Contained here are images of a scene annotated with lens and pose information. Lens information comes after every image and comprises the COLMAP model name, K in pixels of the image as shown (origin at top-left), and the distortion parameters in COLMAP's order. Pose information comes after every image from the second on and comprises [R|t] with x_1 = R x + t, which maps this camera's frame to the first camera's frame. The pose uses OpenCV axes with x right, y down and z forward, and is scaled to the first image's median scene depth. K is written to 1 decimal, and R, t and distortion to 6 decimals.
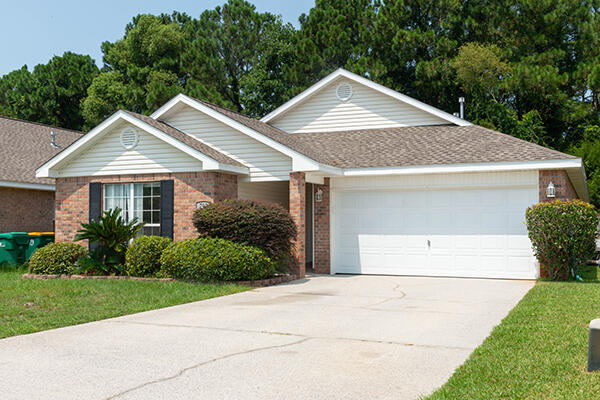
lens RADIAL K [[493.3, 0, 300.0], [0, 493.3, 200.0], [0, 0, 1]] dist [0.020134, 0.000113]
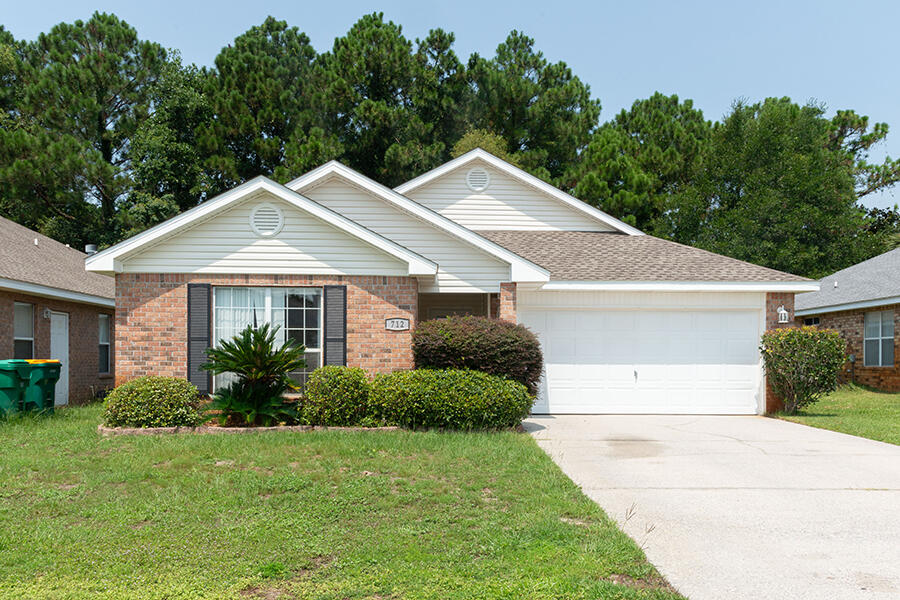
lens RADIAL K [[630.7, 0, 450.0], [0, 630.7, 334.3], [0, 0, 1]] dist [0.039654, -0.001663]
pose [[0.938761, 0.016570, 0.344169, -0.404121], [-0.026132, 0.999390, 0.023161, 0.003173], [-0.343576, -0.030737, 0.938622, 0.105690]]
